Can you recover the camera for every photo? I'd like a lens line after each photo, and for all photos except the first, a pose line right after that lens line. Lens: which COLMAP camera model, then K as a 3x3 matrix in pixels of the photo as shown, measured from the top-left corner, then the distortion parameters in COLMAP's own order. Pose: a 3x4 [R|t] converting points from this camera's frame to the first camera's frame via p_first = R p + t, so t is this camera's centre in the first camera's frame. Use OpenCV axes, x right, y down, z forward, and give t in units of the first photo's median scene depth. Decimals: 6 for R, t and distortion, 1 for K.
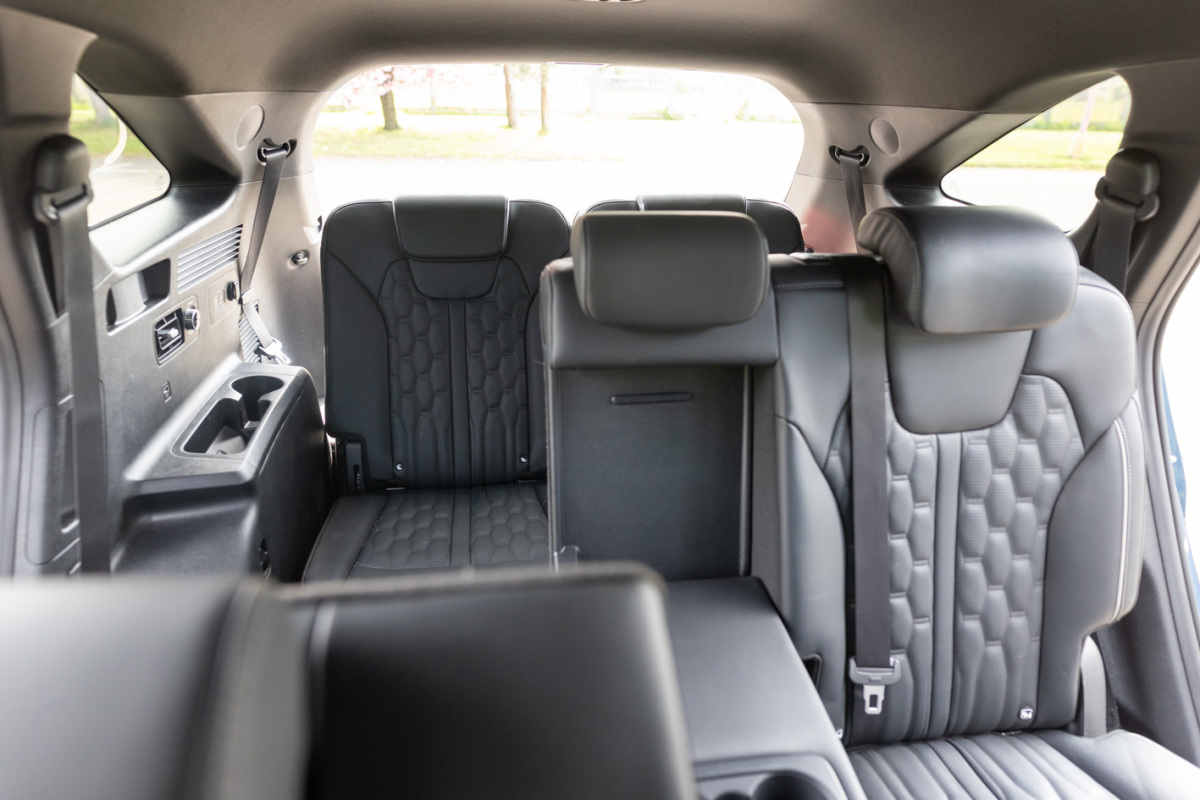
lens RADIAL K [[748.7, 0, 619.2], [0, 748.7, 378.3], [0, 0, 1]] dist [-0.000705, -0.000747]
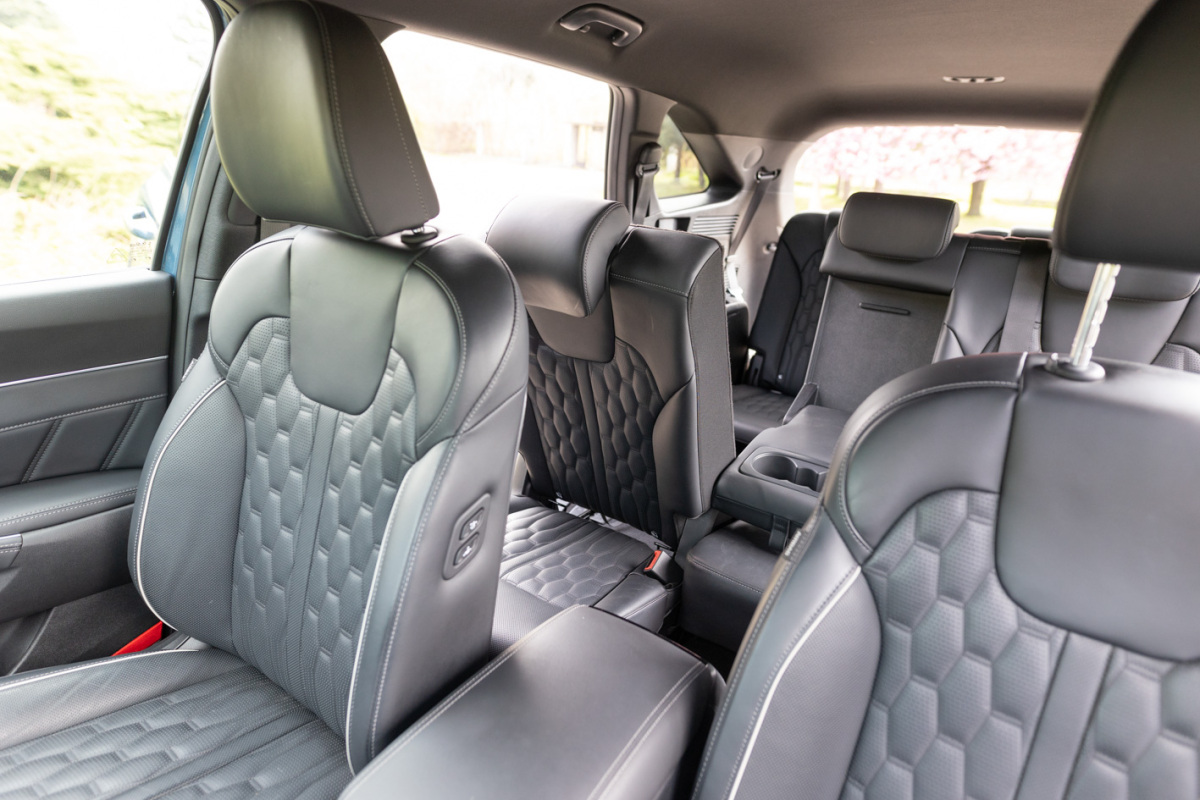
lens RADIAL K [[712.7, 0, 600.0], [0, 712.7, 400.0], [0, 0, 1]] dist [0.001115, 0.000484]
pose [[0.713902, 0.252063, -0.653306, 0.502033], [-0.295244, 0.954334, 0.045579, 0.246336], [0.634961, 0.160346, 0.755721, -0.429903]]
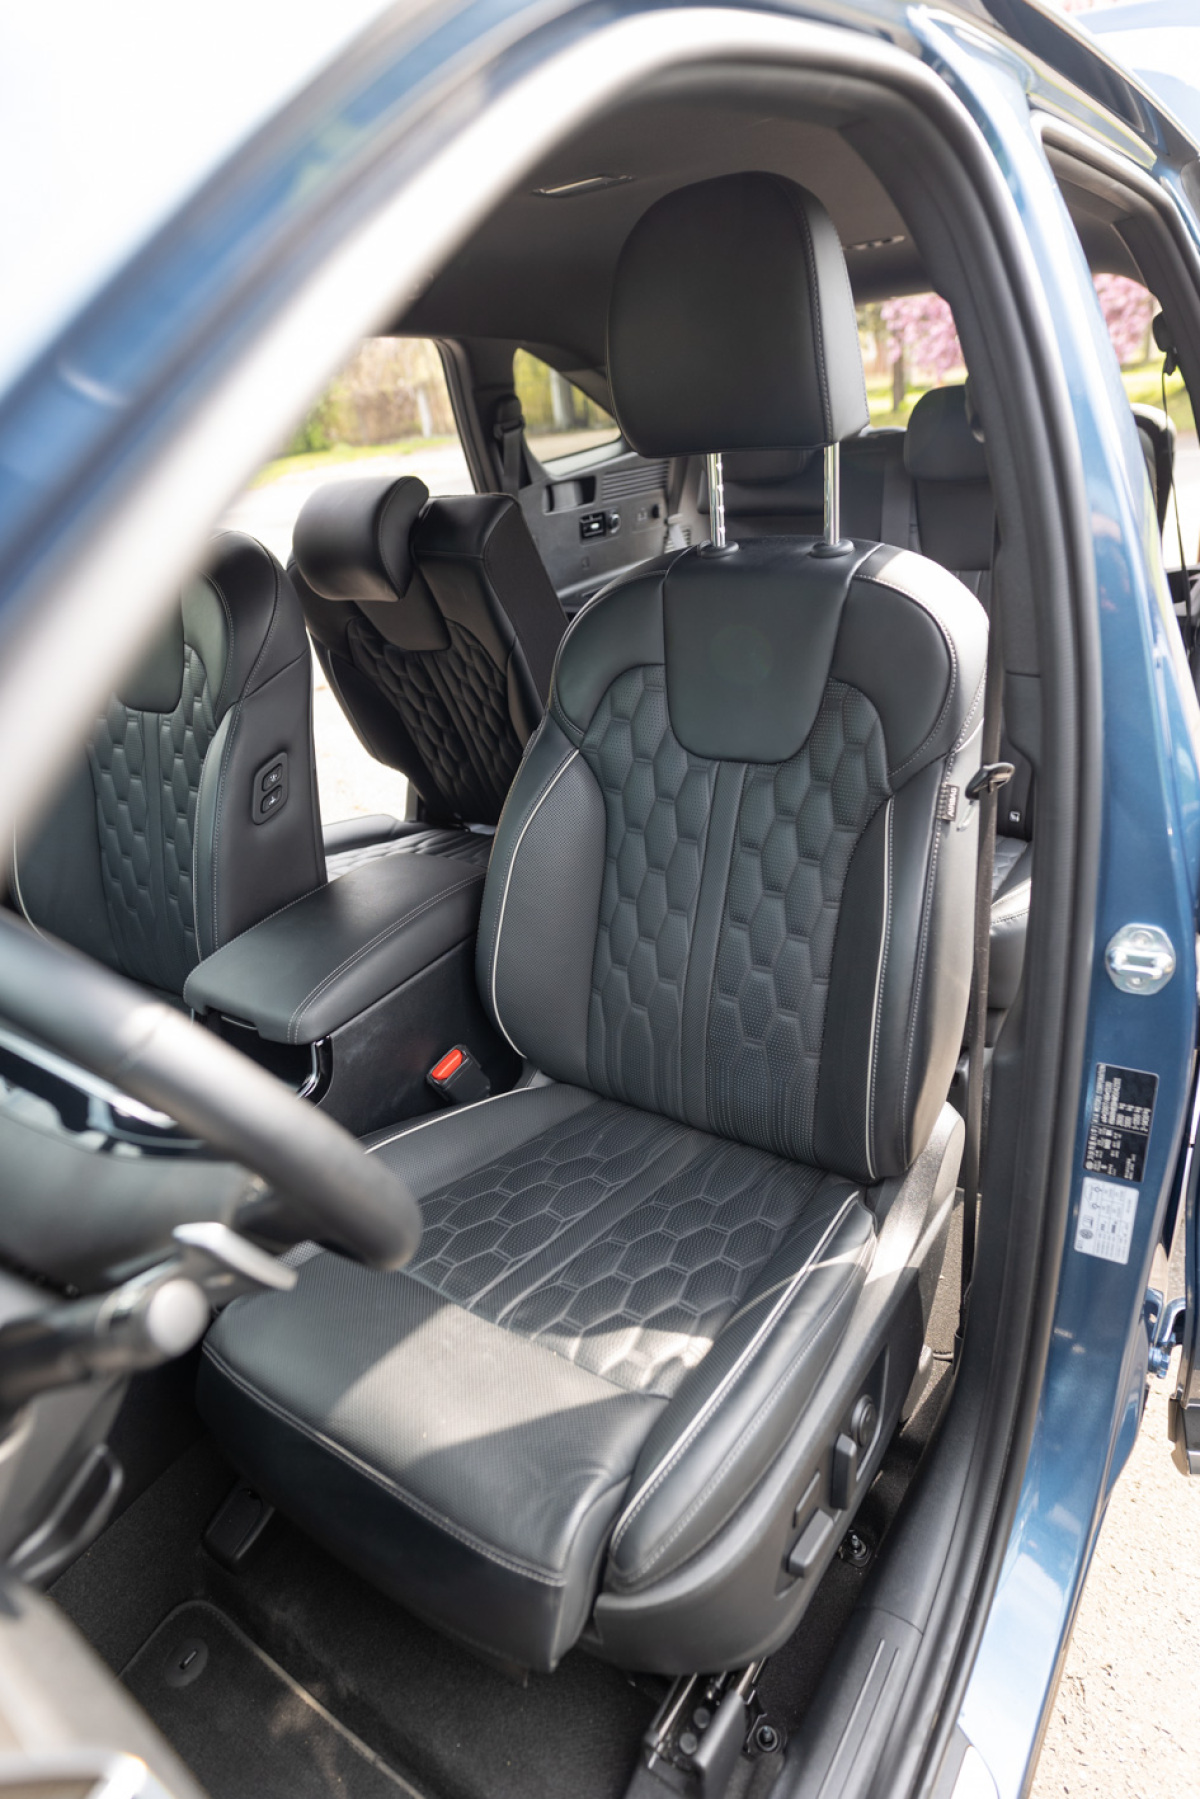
lens RADIAL K [[1068.4, 0, 601.7], [0, 1068.4, 879.5], [0, 0, 1]] dist [0.001115, 0.000484]
pose [[0.700653, 0.200547, -0.684738, 0.997384], [-0.135907, 0.979627, 0.147849, 0.299357], [0.700439, -0.010530, 0.713635, -0.547216]]
